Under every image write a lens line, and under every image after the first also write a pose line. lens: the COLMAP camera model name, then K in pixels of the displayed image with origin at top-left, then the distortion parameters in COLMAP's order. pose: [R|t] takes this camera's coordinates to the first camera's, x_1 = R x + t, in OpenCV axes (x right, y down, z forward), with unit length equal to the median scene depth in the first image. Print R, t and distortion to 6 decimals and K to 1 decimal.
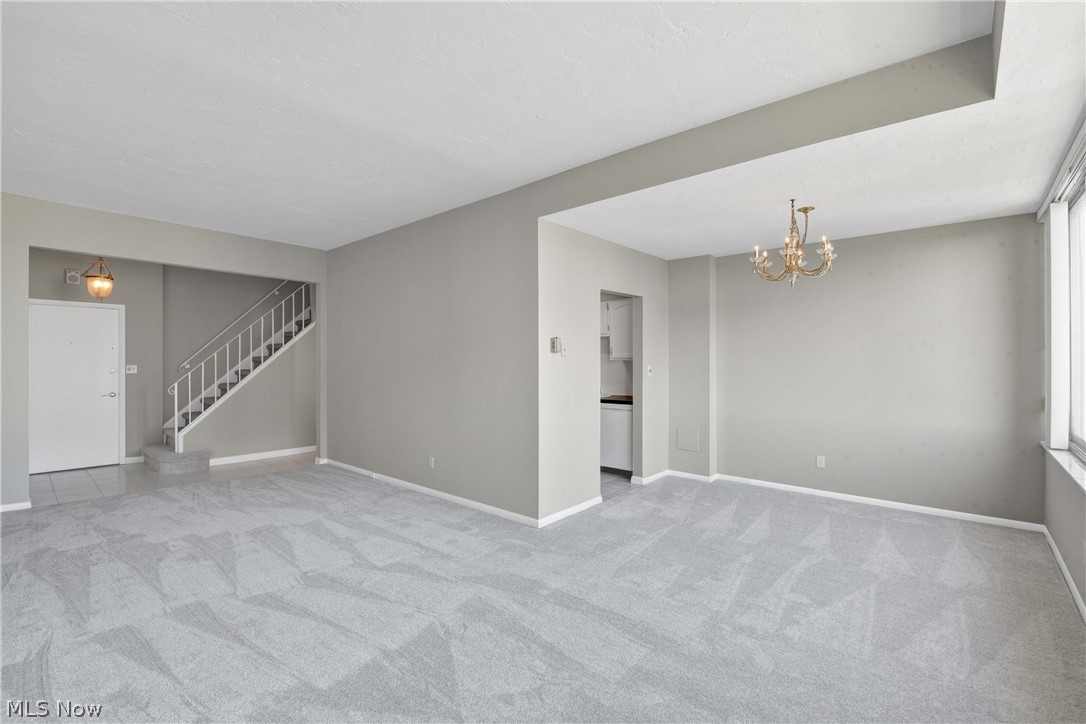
lens RADIAL K [[481.7, 0, 552.0], [0, 481.7, 357.1], [0, 0, 1]] dist [-0.002562, -0.007085]
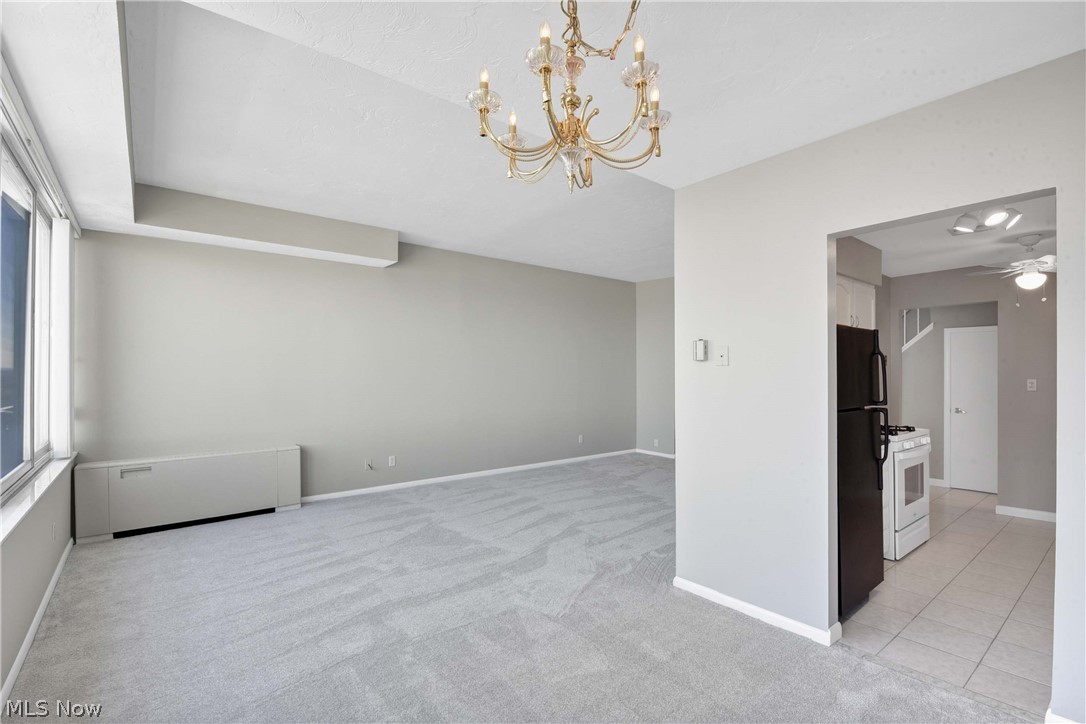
lens RADIAL K [[496.7, 0, 543.1], [0, 496.7, 370.4], [0, 0, 1]] dist [0.015073, 0.000136]
pose [[-0.194655, -0.006476, -0.980850, 1.056251], [0.006984, 0.999944, -0.007988, 0.010069], [0.980847, -0.008406, -0.194599, 1.229846]]
